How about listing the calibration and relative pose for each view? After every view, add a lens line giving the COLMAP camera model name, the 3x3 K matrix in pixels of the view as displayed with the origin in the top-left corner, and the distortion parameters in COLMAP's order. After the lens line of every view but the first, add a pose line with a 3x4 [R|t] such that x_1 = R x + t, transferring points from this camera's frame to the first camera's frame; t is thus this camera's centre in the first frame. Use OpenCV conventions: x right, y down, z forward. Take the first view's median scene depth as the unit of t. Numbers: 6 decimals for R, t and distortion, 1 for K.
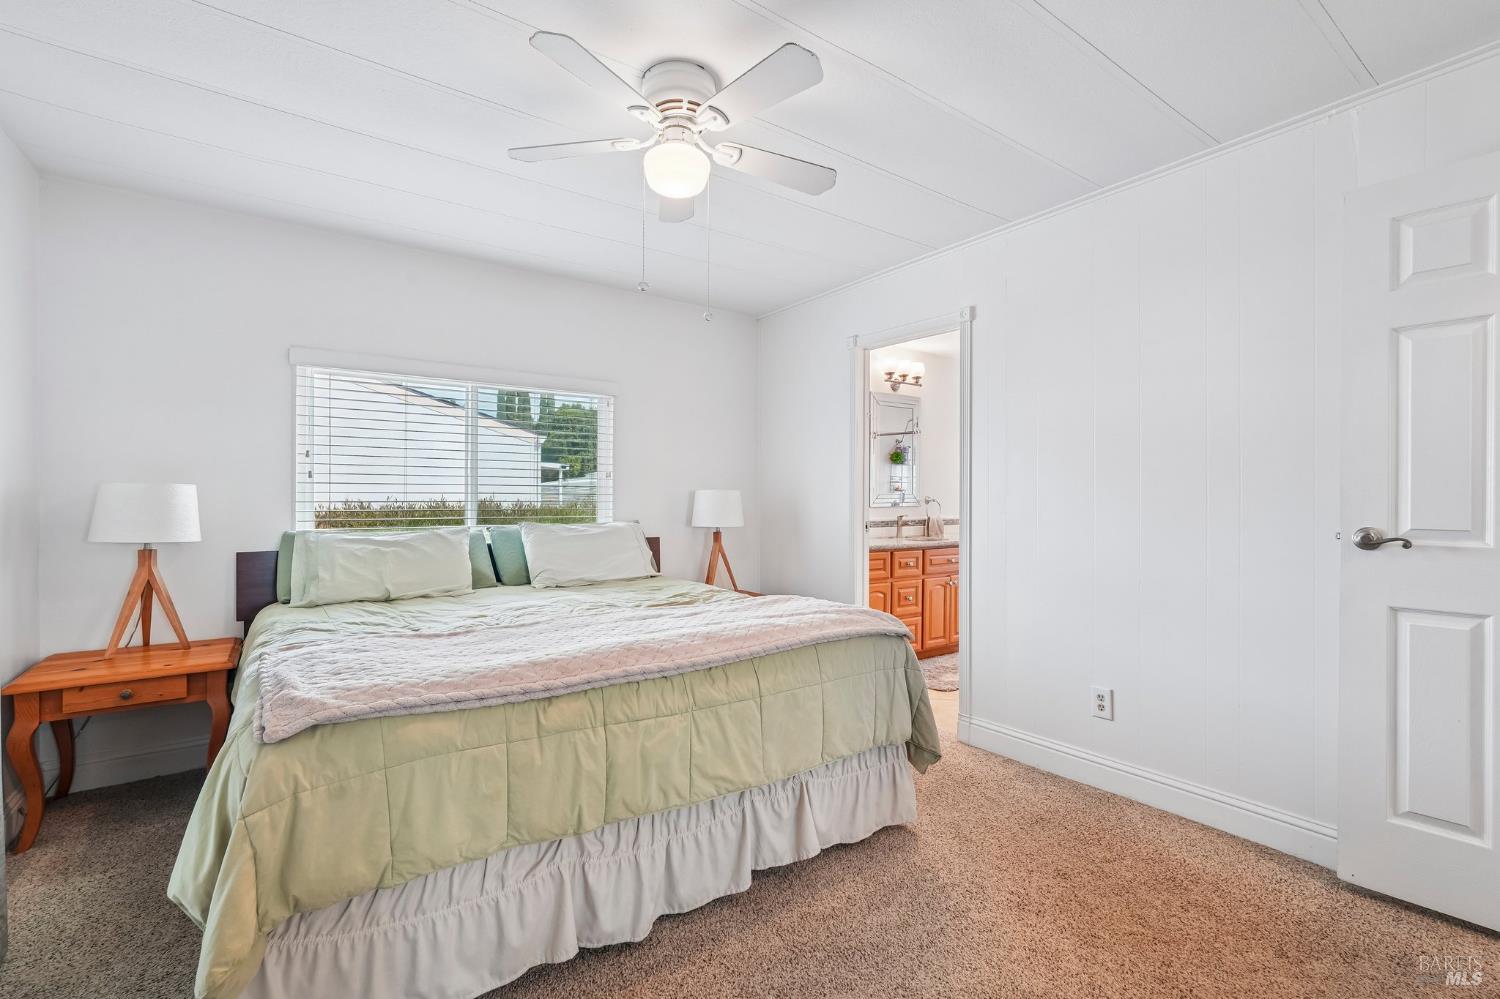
lens RADIAL K [[661.7, 0, 751.3], [0, 661.7, 489.0], [0, 0, 1]] dist [-0.012433, 0.007470]
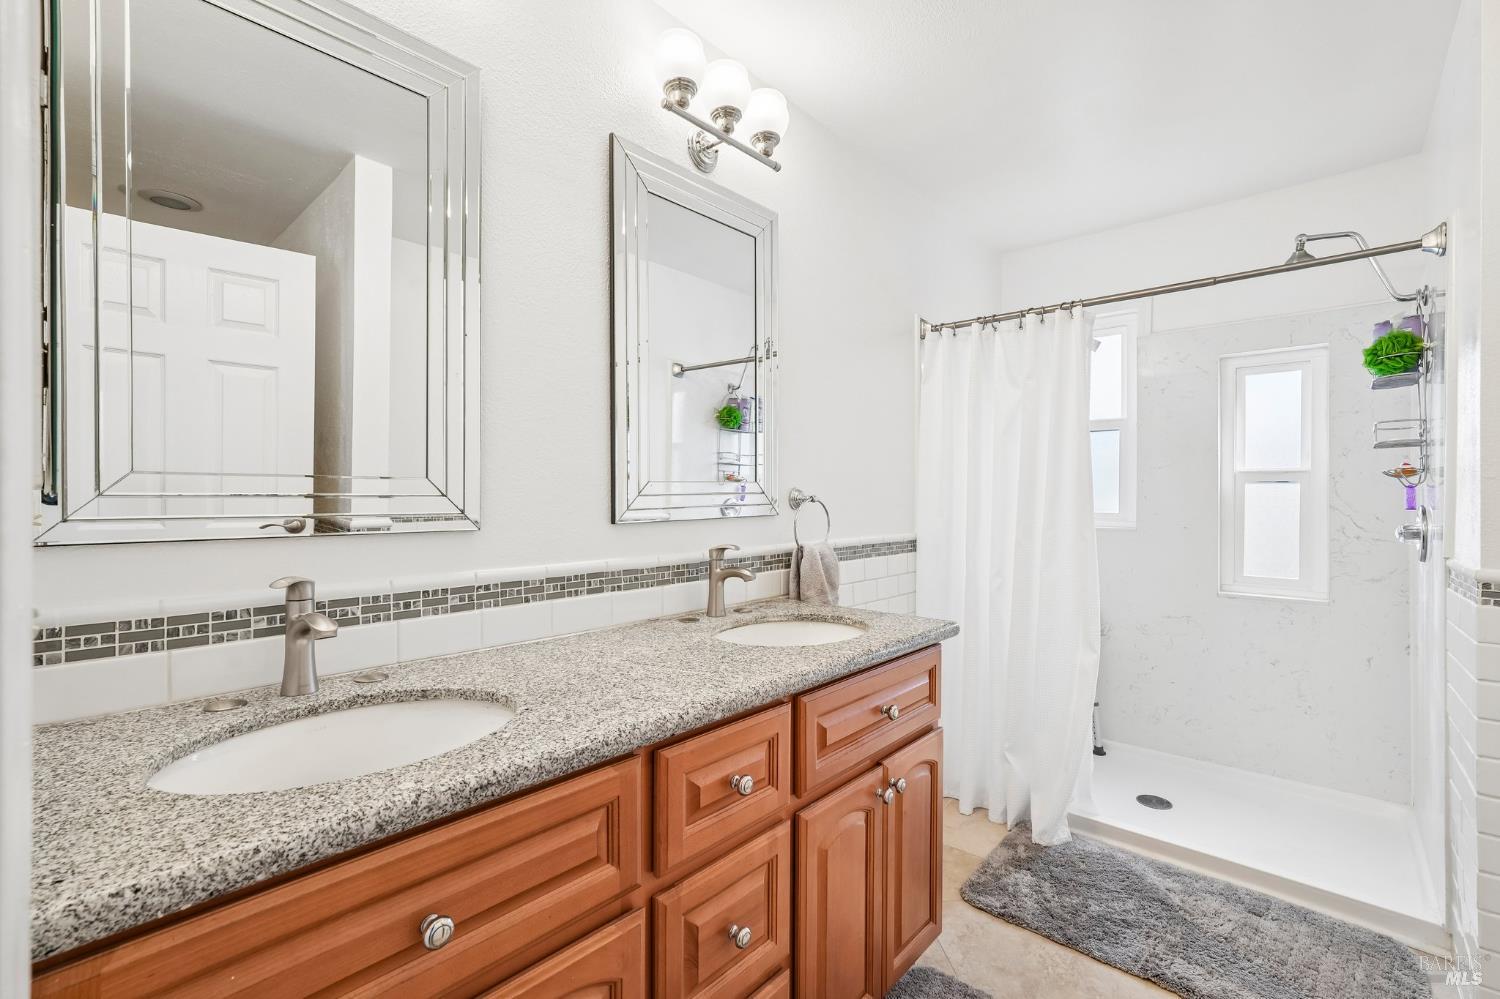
lens RADIAL K [[661.7, 0, 751.3], [0, 661.7, 489.0], [0, 0, 1]] dist [-0.012433, 0.007470]
pose [[0.974931, -0.004236, 0.222468, 0.166988], [0.003057, 0.999979, 0.005643, 0.010123], [-0.222487, -0.004821, 0.974924, 0.672172]]
